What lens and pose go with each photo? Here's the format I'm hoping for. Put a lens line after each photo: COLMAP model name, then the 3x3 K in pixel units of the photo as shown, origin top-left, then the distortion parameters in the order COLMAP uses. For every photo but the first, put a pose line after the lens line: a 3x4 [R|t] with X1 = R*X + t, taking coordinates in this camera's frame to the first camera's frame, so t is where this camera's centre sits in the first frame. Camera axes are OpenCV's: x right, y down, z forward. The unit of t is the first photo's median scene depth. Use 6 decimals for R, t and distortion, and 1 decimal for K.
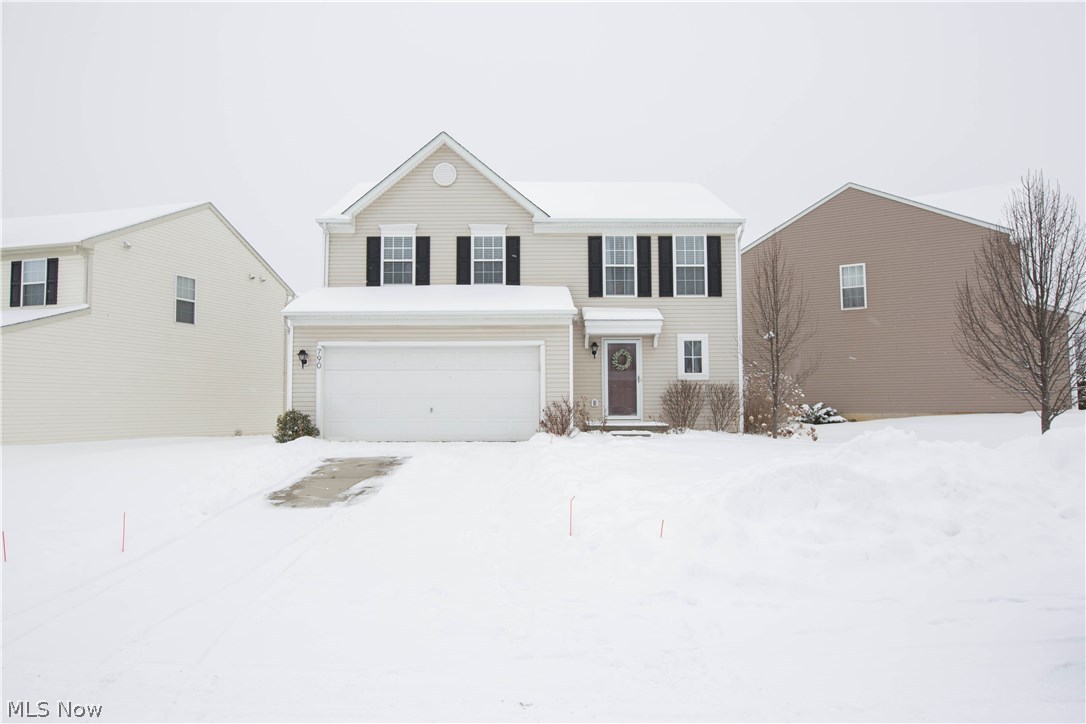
lens RADIAL K [[772.3, 0, 546.0], [0, 772.3, 364.4], [0, 0, 1]] dist [-0.002920, -0.000795]
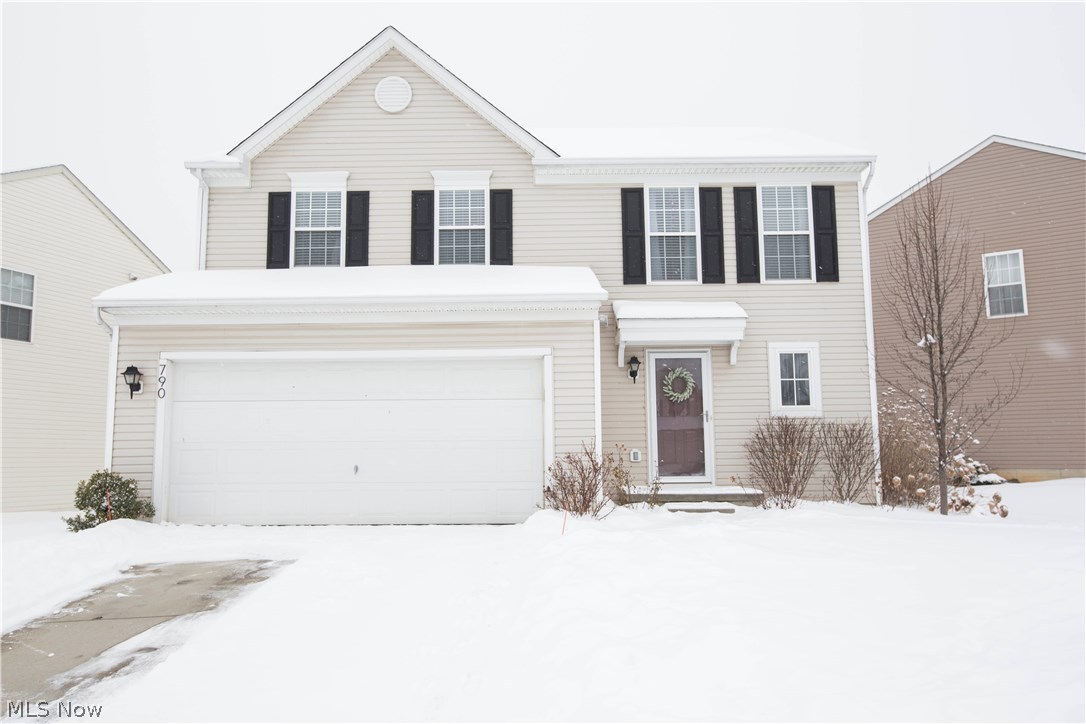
lens RADIAL K [[876.2, 0, 541.0], [0, 876.2, 356.1], [0, 0, 1]] dist [0.015701, 0.008818]
pose [[0.999707, -0.008364, -0.022707, 0.004509], [0.006861, 0.997830, -0.065491, 0.016219], [0.023206, 0.065316, 0.997595, 0.301355]]
